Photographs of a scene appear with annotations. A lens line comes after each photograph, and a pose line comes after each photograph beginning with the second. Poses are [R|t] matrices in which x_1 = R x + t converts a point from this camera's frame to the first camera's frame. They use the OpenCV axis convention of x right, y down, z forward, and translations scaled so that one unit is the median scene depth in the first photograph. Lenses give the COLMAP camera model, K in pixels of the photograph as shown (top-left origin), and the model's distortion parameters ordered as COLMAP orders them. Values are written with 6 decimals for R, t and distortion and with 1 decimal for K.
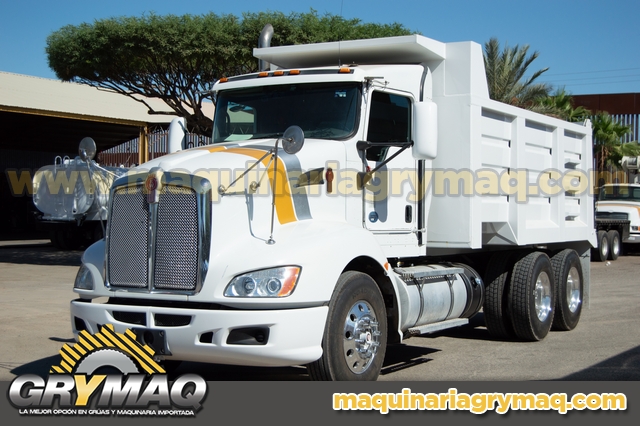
lens RADIAL K [[1014.0, 0, 320.0], [0, 1014.0, 213.0], [0, 0, 1]] dist [-0.002331, 0.001279]
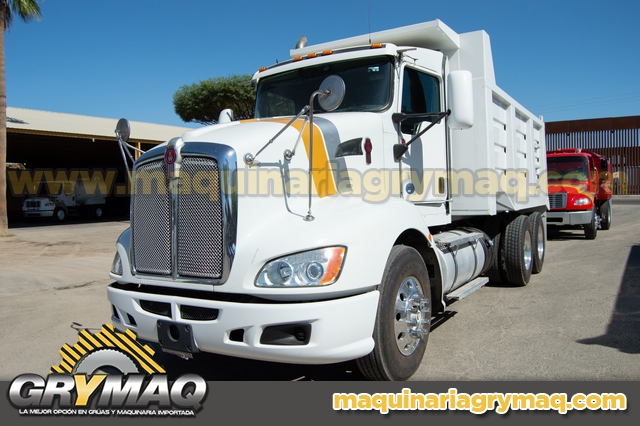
lens RADIAL K [[509.8, 0, 320.0], [0, 509.8, 213.0], [0, 0, 1]] dist [-0.080250, -0.000008]
pose [[0.998663, -0.036508, -0.036598, -0.021309], [0.037596, 0.998858, 0.029499, 0.010625], [0.035479, -0.030835, 0.998895, 0.515360]]
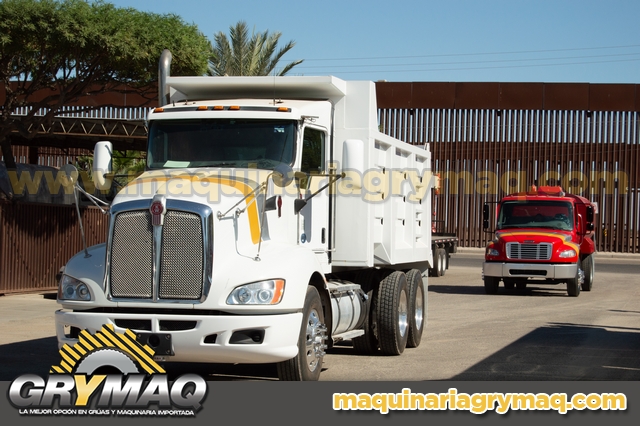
lens RADIAL K [[1404.1, 0, 320.0], [0, 1404.1, 213.0], [0, 0, 1]] dist [-0.032186, -0.152580]
pose [[0.957436, 0.013541, 0.288328, -0.409736], [-0.010858, 0.999882, -0.010903, -0.007852], [-0.288442, 0.007308, 0.957469, -0.545170]]
